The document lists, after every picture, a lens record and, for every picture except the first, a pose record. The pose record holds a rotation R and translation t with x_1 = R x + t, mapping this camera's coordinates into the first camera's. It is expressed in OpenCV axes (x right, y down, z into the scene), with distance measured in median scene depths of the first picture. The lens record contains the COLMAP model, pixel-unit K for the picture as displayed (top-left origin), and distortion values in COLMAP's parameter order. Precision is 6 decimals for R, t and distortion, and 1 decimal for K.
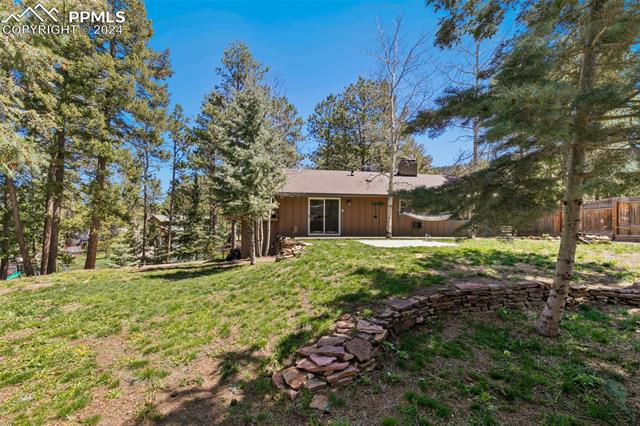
lens RADIAL K [[296.2, 0, 320.0], [0, 296.2, 213.0], [0, 0, 1]] dist [-0.000298, -0.000022]
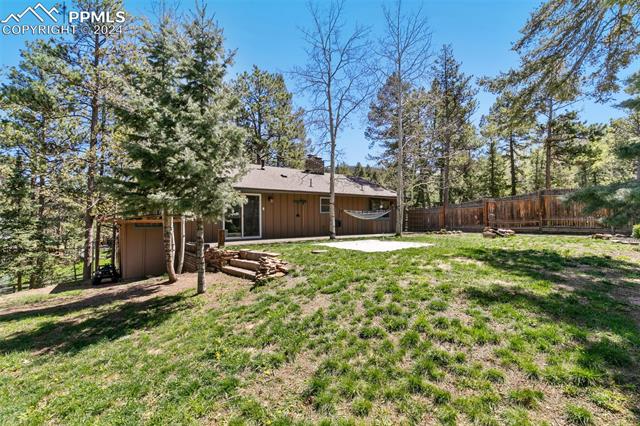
lens RADIAL K [[287.6, 0, 320.3], [0, 287.6, 204.2], [0, 0, 1]] dist [0.001318, 0.000176]
pose [[0.887384, 0.008063, 0.460960, -0.163181], [0.004066, 0.999671, -0.025313, 0.000421], [-0.461013, 0.024337, 0.887060, 0.186335]]
